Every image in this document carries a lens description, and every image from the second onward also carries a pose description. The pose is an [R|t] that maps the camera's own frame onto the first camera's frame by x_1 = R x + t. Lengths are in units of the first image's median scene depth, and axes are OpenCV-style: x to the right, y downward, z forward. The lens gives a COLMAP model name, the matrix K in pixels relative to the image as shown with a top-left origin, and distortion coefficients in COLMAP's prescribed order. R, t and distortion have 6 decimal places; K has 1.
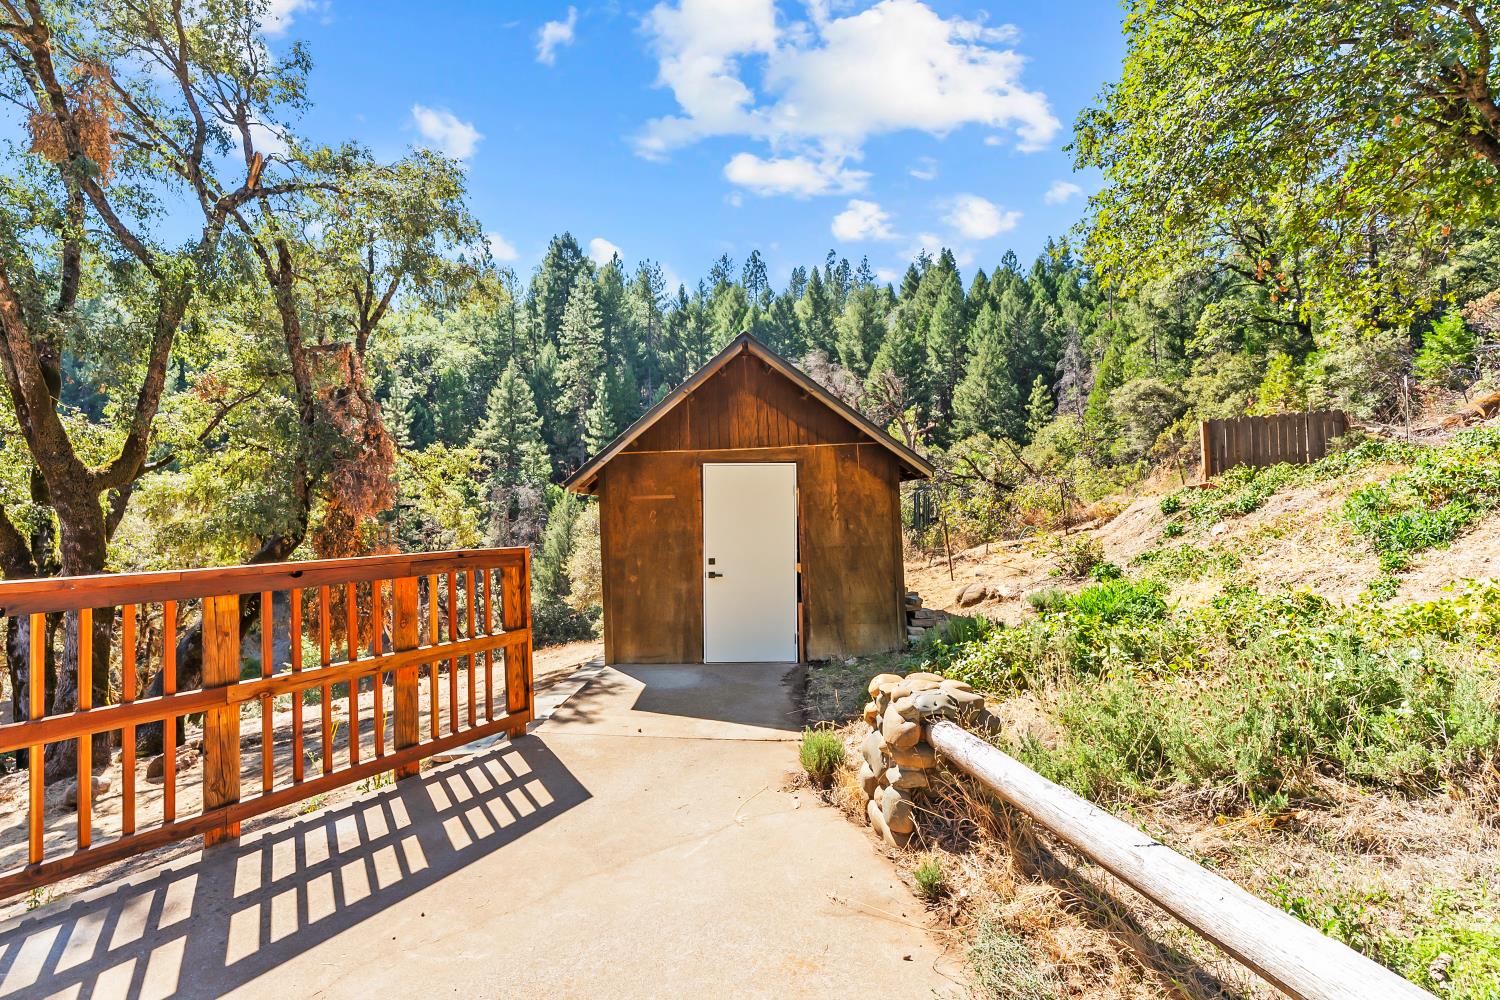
lens RADIAL K [[695.4, 0, 744.4], [0, 695.4, 502.1], [0, 0, 1]] dist [-0.000752, -0.000164]
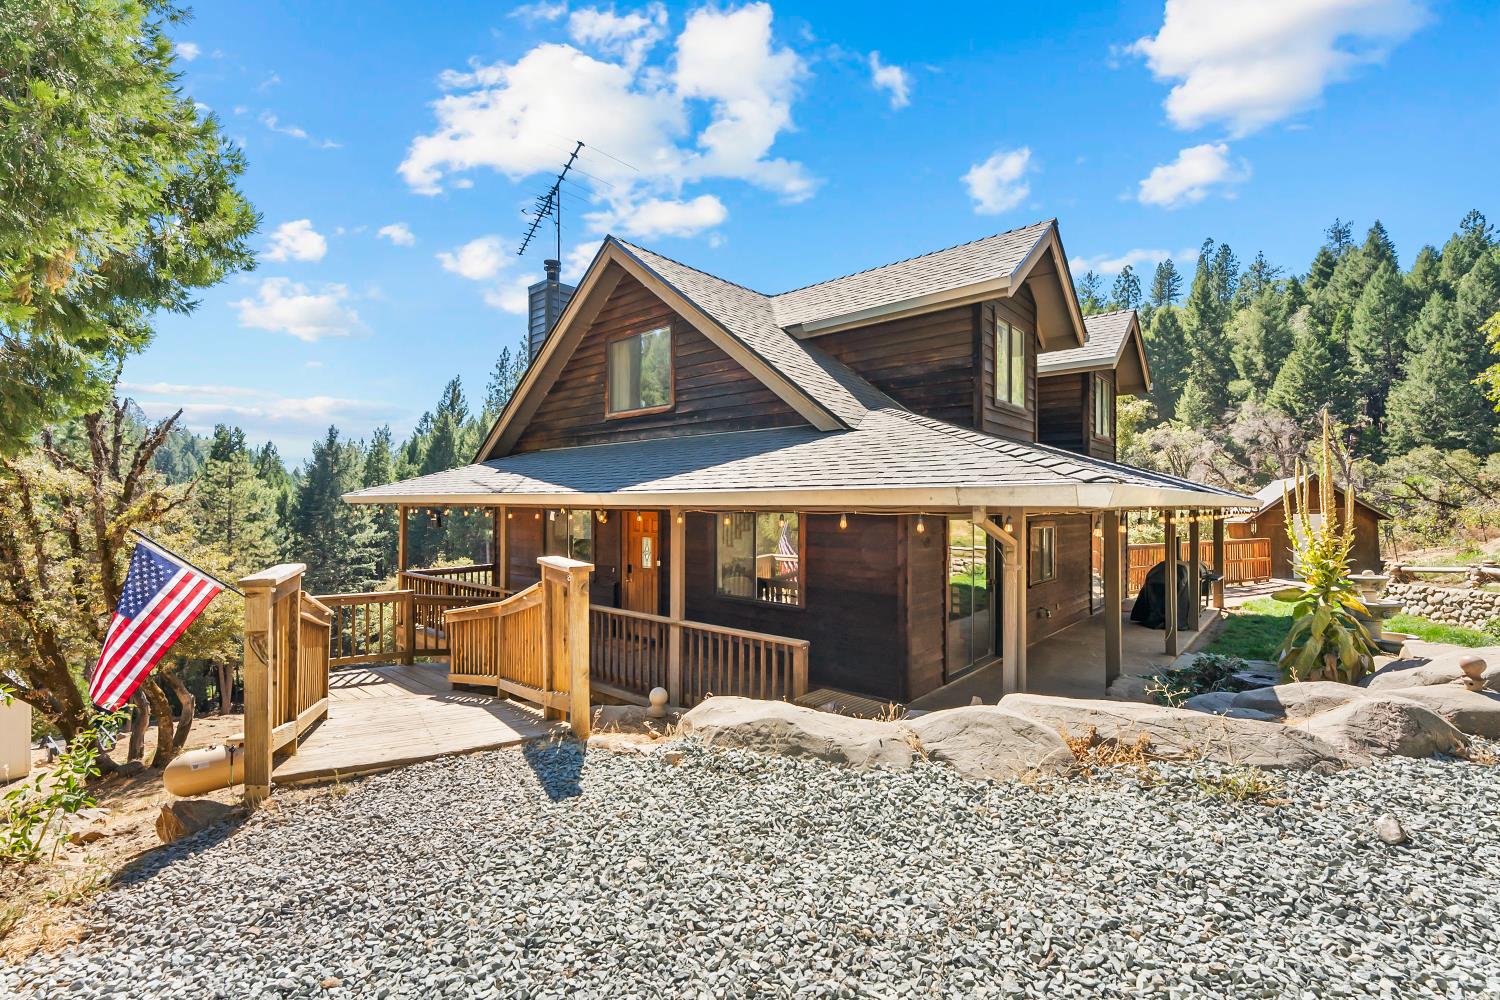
lens RADIAL K [[645.6, 0, 747.0], [0, 645.6, 502.3], [0, 0, 1]] dist [-0.000831, -0.000388]
pose [[0.883534, -0.001072, -0.468366, -0.048952], [-0.002363, 0.999974, -0.006747, -0.004676], [0.468361, 0.007068, 0.883509, -0.152228]]
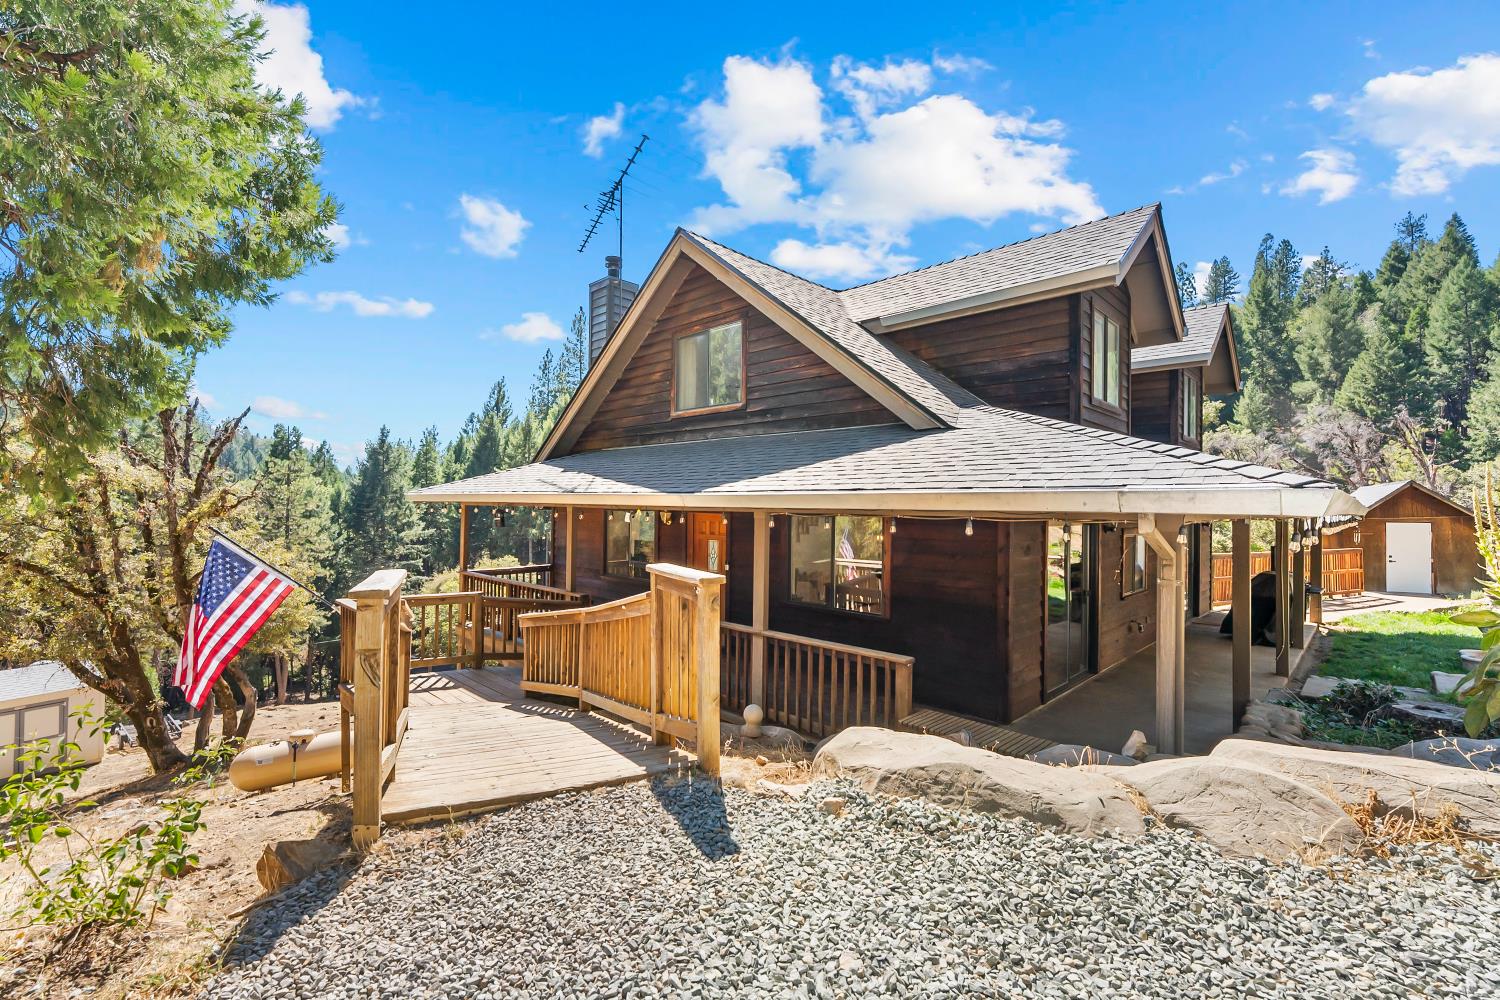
lens RADIAL K [[645.6, 0, 749.0], [0, 645.6, 501.5], [0, 0, 1]] dist [-0.000831, -0.000388]
pose [[0.857464, 0.005826, -0.514511, -0.054043], [-0.012721, 0.999870, -0.009879, -0.004749], [0.514387, 0.015016, 0.857427, -0.151395]]
